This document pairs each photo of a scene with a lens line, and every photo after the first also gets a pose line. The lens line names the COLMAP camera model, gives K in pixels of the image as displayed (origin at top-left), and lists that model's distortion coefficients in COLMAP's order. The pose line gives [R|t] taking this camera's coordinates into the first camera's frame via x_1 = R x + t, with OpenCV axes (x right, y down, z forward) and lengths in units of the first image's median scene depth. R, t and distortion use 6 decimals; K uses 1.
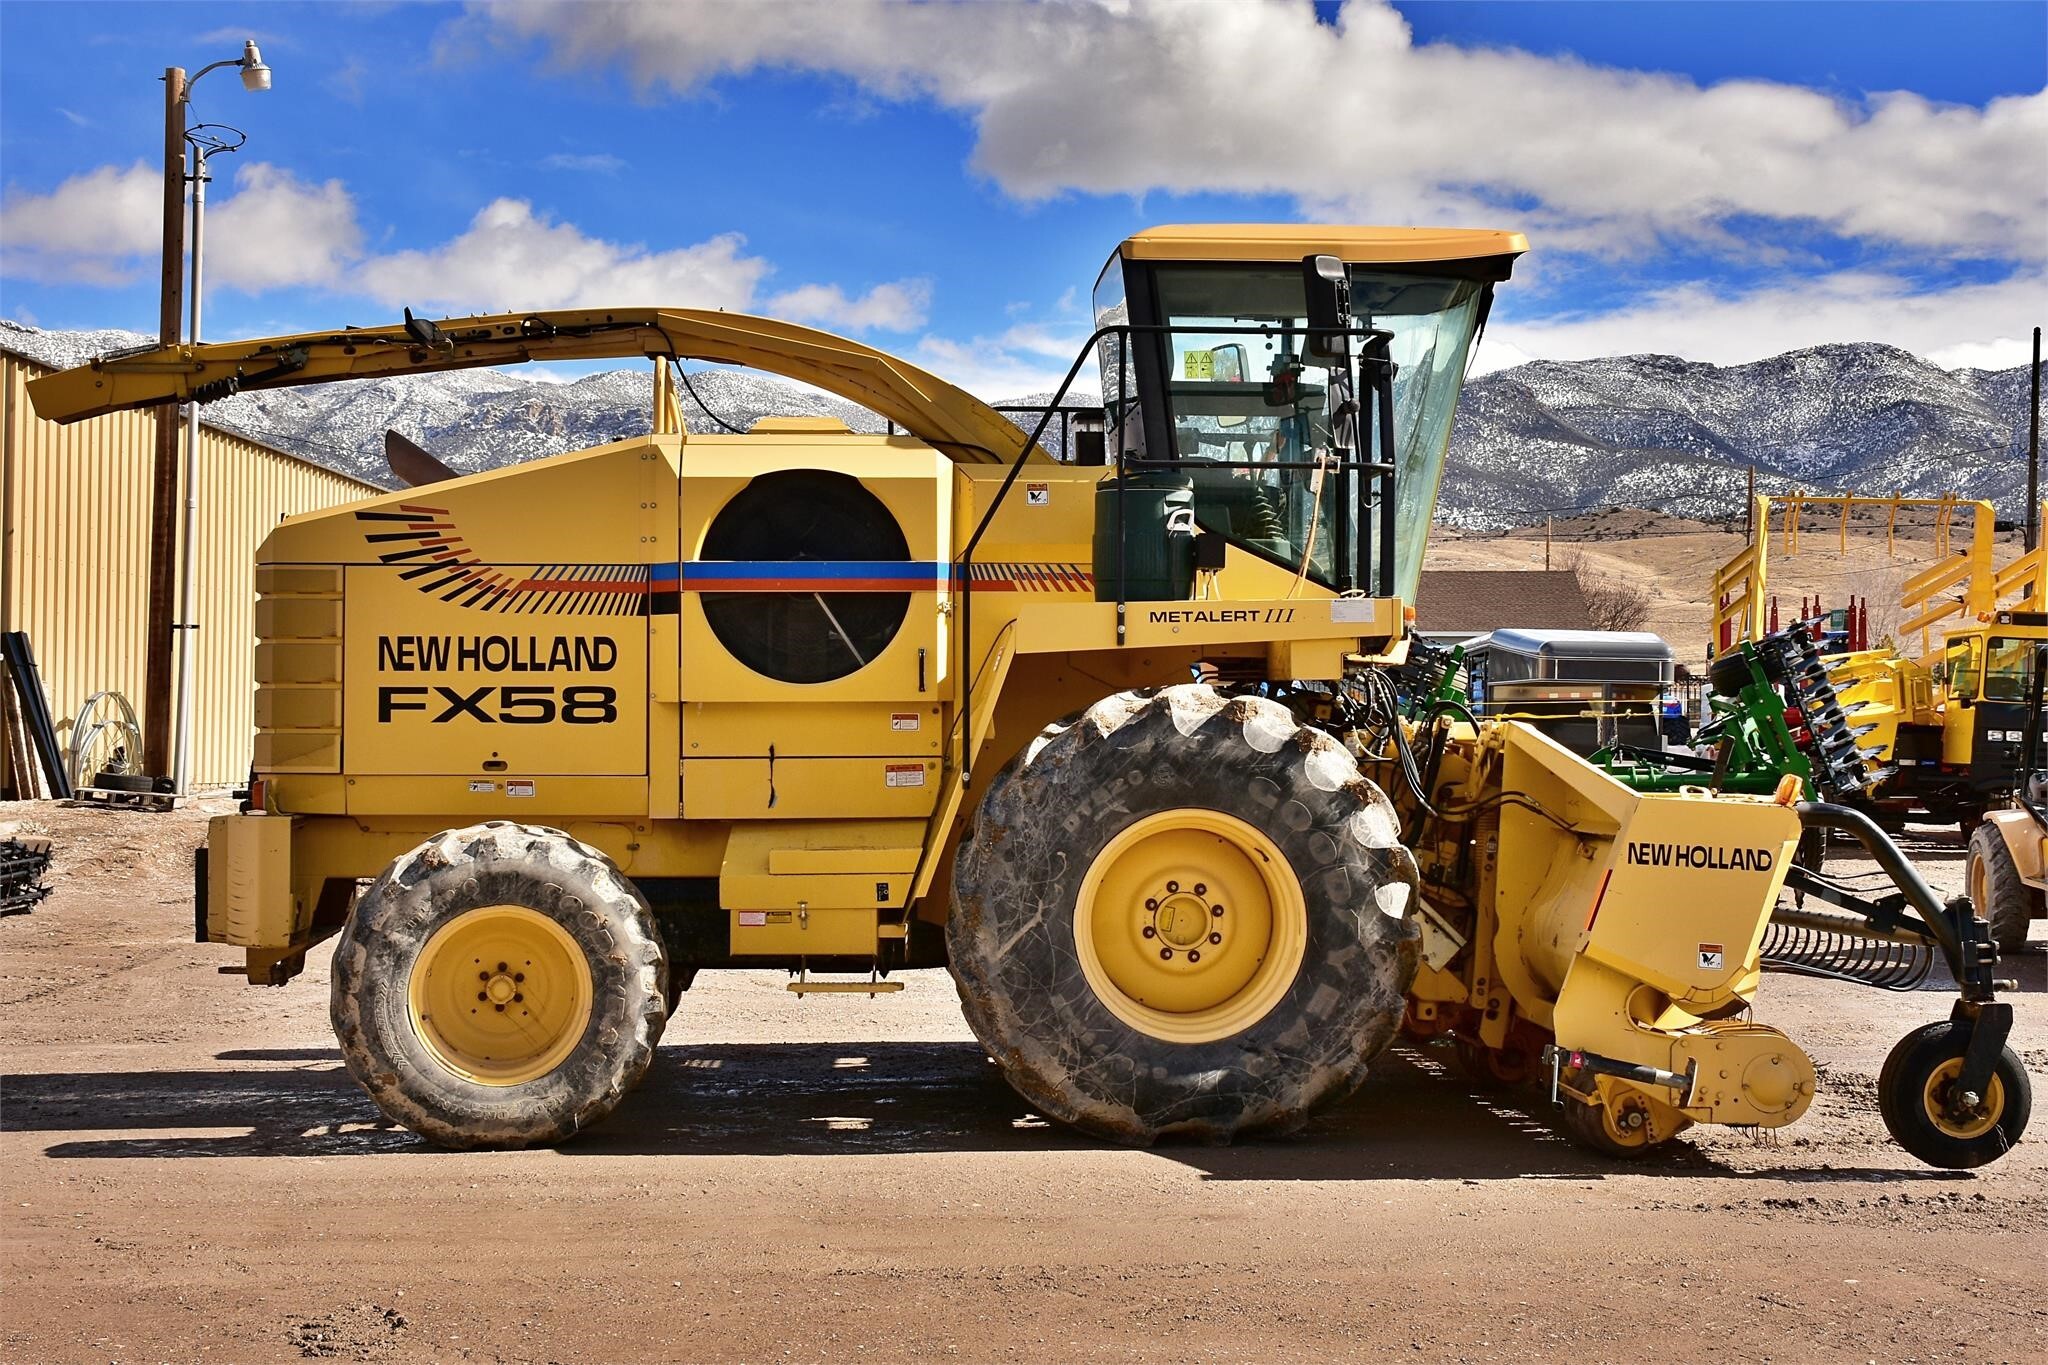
lens RADIAL K [[2897.5, 0, 1065.7], [0, 2897.5, 675.0], [0, 0, 1]] dist [0.022372, 0.027435]
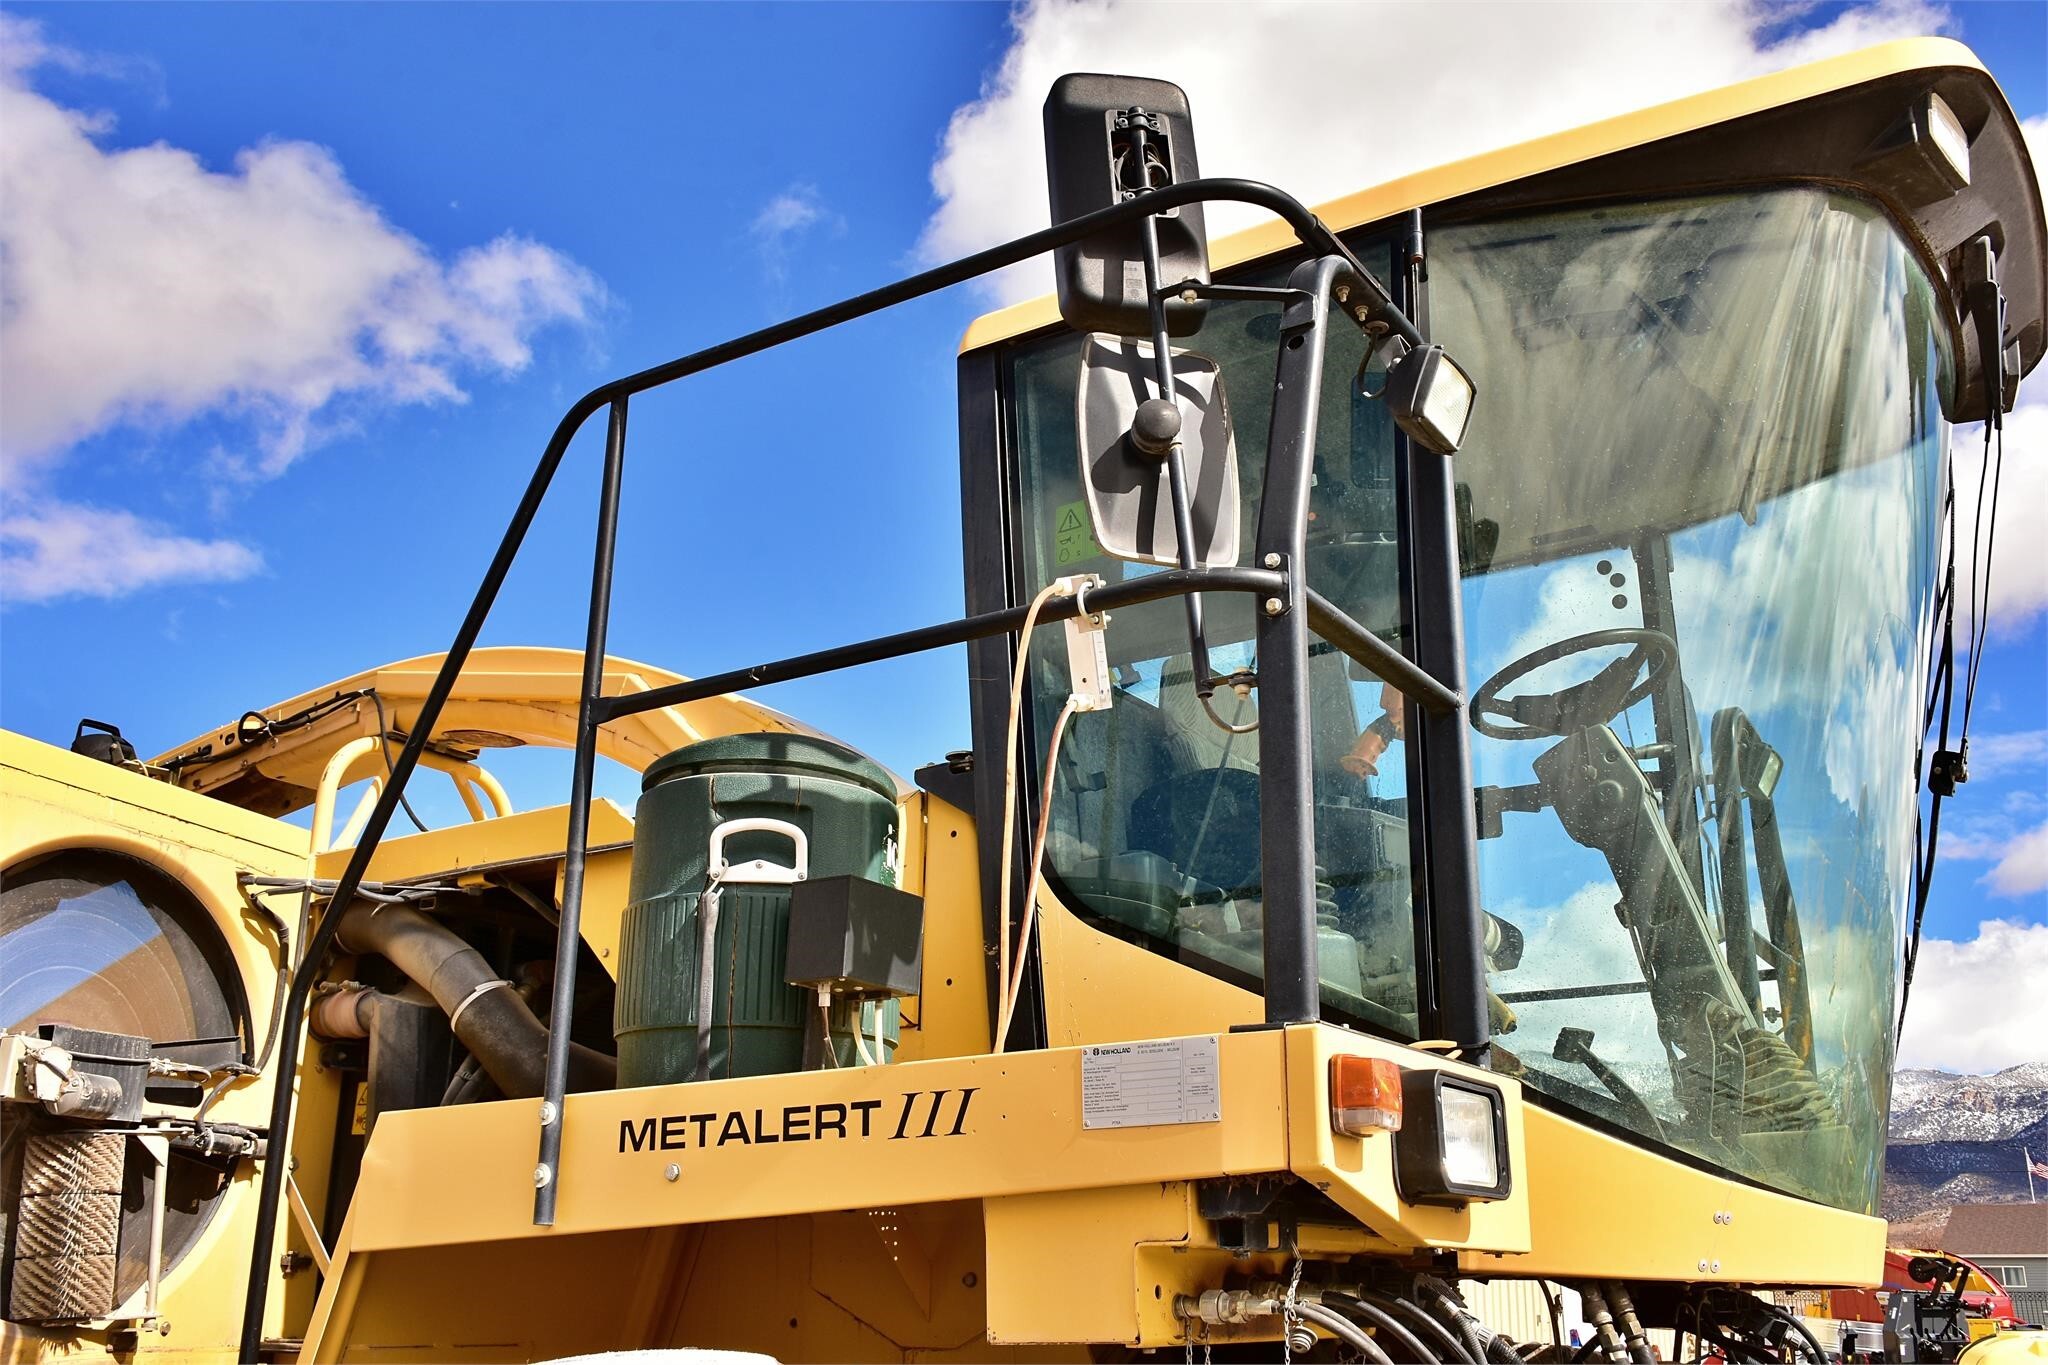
lens RADIAL K [[1829.8, 0, 1024.0], [0, 1829.8, 682.5], [0, 0, 1]] dist [-0.004503, 0.004939]
pose [[0.792241, -0.188207, -0.580459, 0.206764], [-0.004987, 0.949218, -0.314579, -0.003252], [0.610188, 0.252117, 0.751071, 0.873181]]
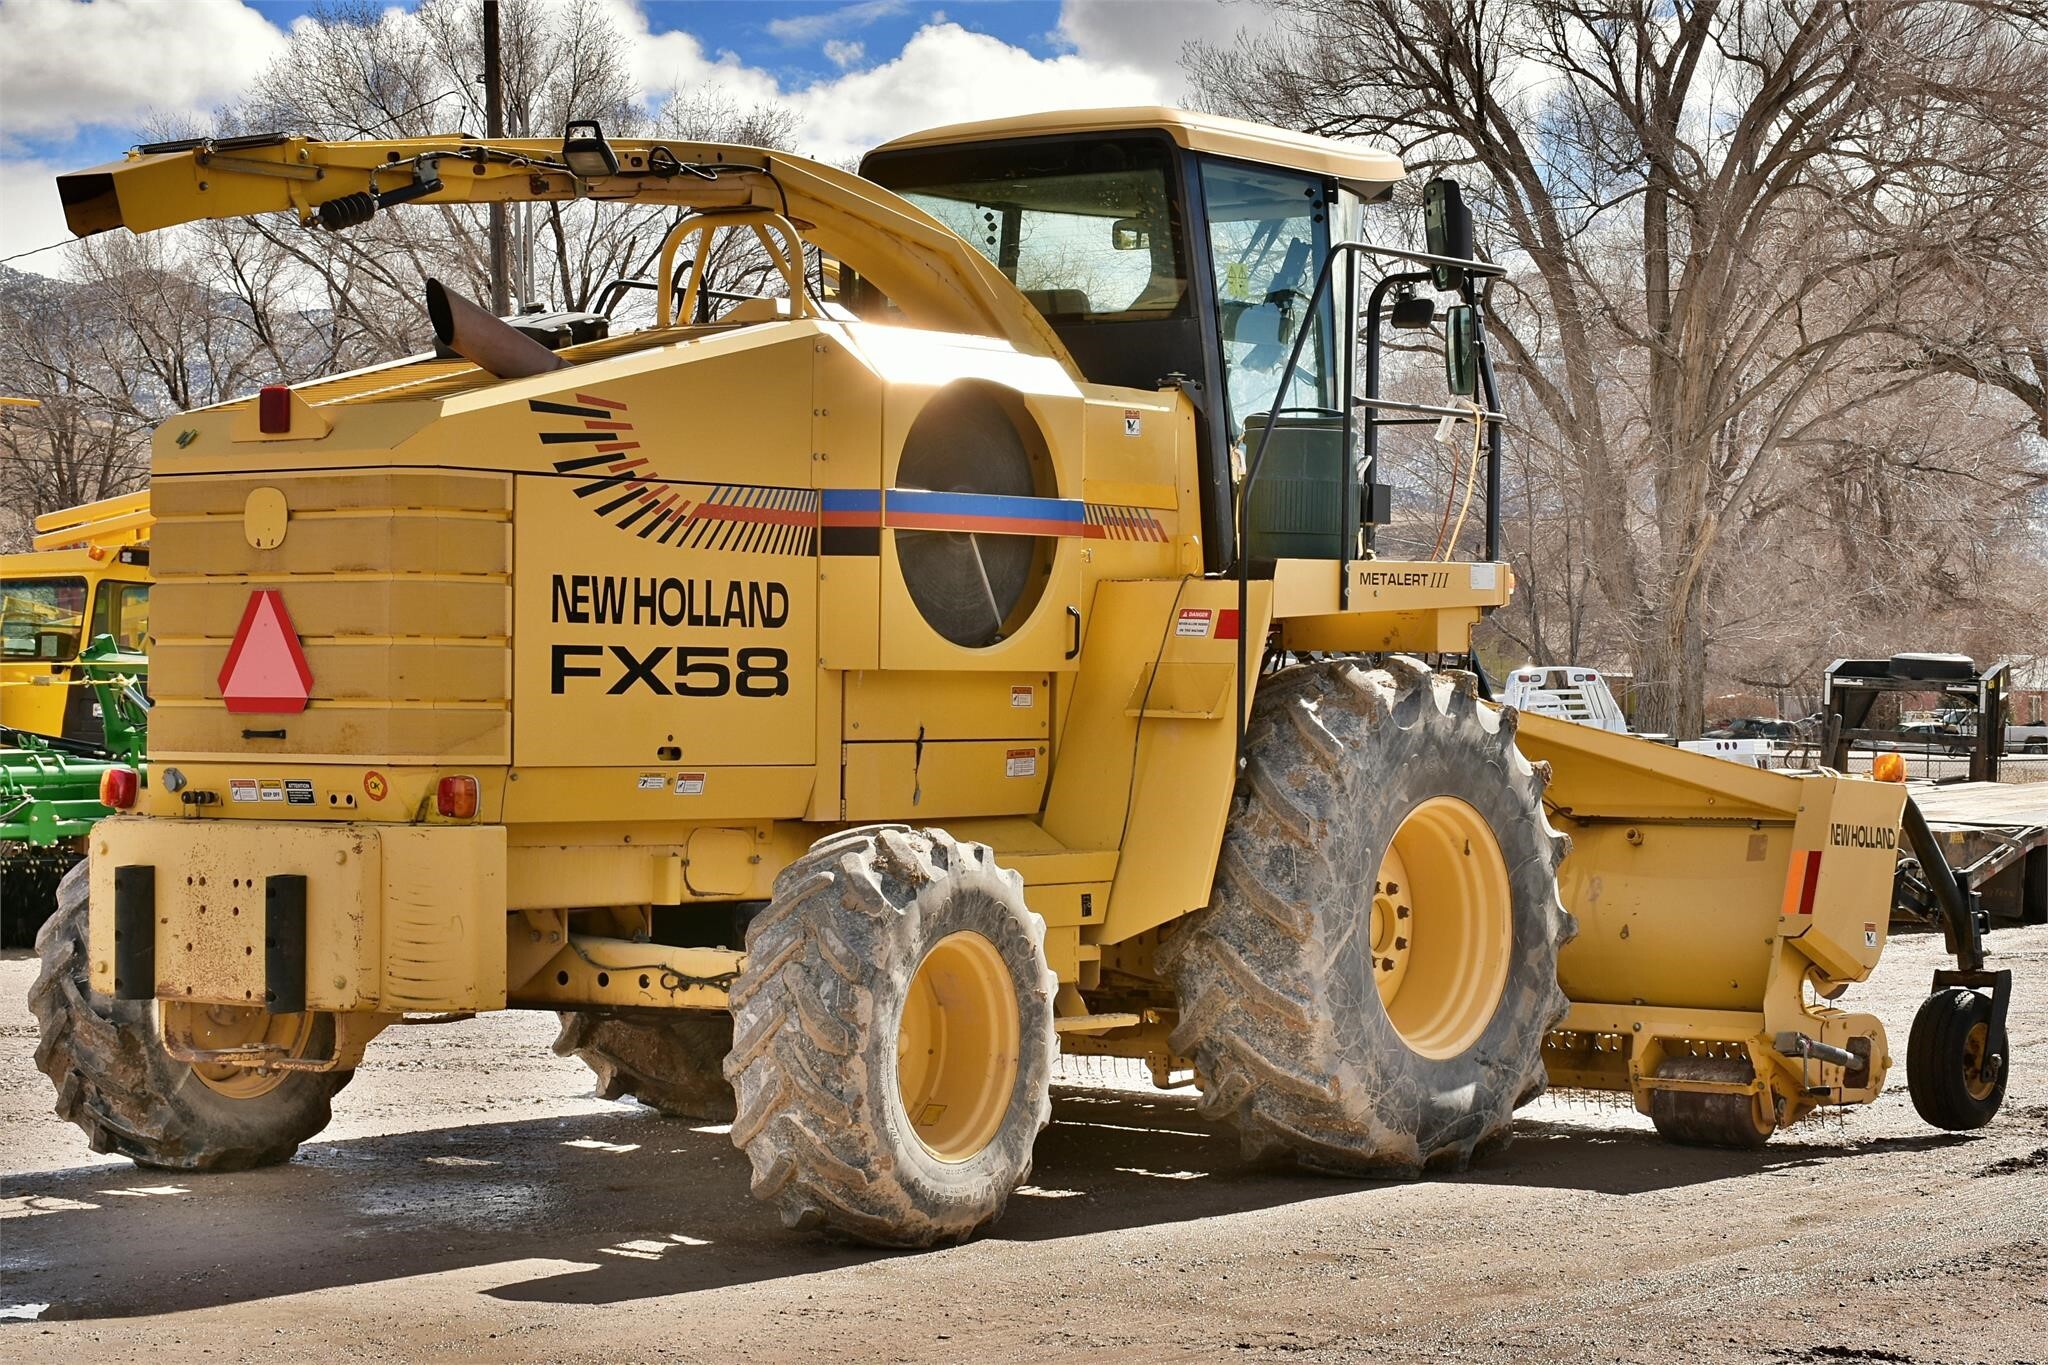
lens RADIAL K [[4319.4, 0, 1024.0], [0, 4319.4, 682.5], [0, 0, 1]] dist [0.013786, -0.438013]
pose [[0.666186, 0.006852, 0.745754, -1.031572], [-0.018135, 0.999811, 0.007014, 0.004154], [-0.745565, -0.018197, 0.666185, 0.212890]]
